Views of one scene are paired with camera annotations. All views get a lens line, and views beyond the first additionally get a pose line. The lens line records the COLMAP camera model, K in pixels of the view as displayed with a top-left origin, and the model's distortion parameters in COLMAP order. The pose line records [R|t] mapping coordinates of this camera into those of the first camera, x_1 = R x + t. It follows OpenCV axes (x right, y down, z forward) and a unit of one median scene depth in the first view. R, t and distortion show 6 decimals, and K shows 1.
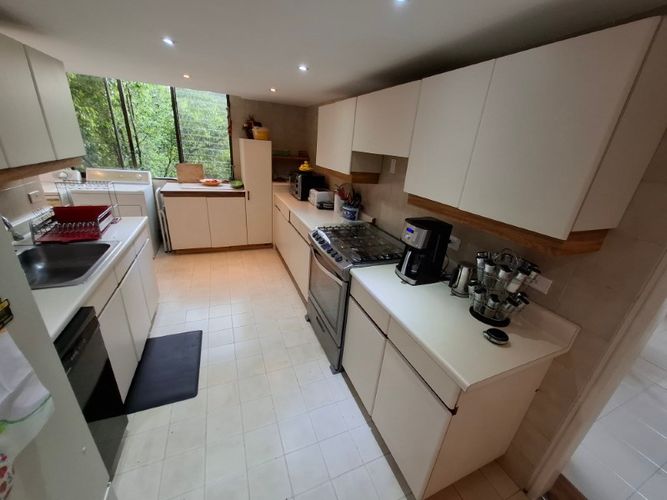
lens RADIAL K [[263.1, 0, 333.5], [0, 263.1, 250.0], [0, 0, 1]] dist [0.002520, -0.000303]
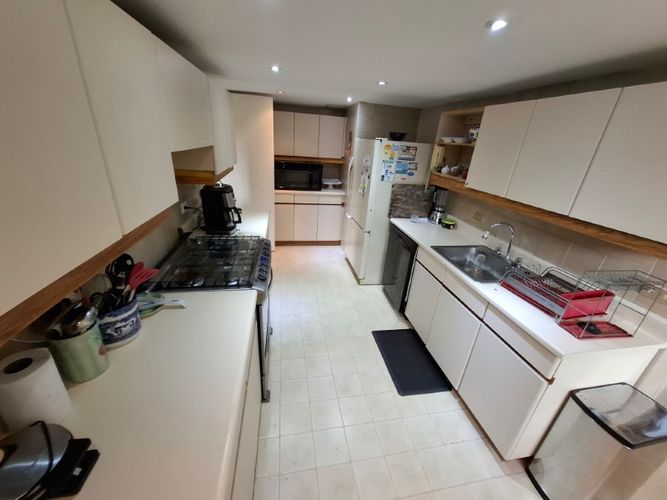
lens RADIAL K [[263.1, 0, 333.5], [0, 263.1, 250.0], [0, 0, 1]] dist [0.002520, -0.000303]
pose [[-0.965925, -0.218077, 0.139398, -0.222681], [-0.053891, 0.696239, 0.715784, -0.414286], [-0.253151, 0.683881, -0.684267, 0.917040]]
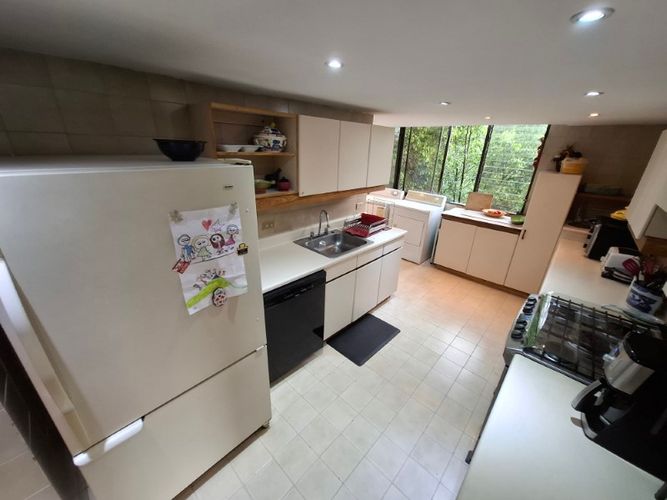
lens RADIAL K [[263.1, 0, 333.5], [0, 263.1, 250.0], [0, 0, 1]] dist [0.002520, -0.000303]
pose [[0.410306, 0.282458, -0.867102, 0.213278], [-0.349179, 0.927024, 0.136749, -0.062593], [0.842451, 0.246665, 0.478992, 0.059100]]
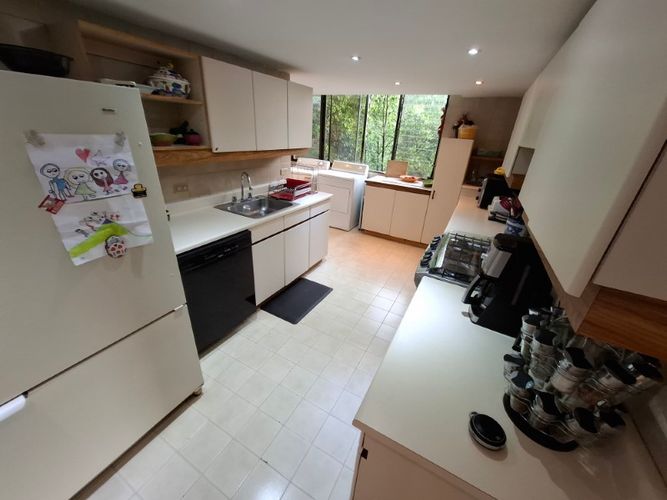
lens RADIAL K [[263.1, 0, 333.5], [0, 263.1, 250.0], [0, 0, 1]] dist [0.002520, -0.000303]
pose [[0.626580, 0.288939, -0.723818, 0.244070], [-0.303041, 0.945978, 0.115293, -0.009971], [0.718028, 0.147106, 0.680291, 0.089053]]
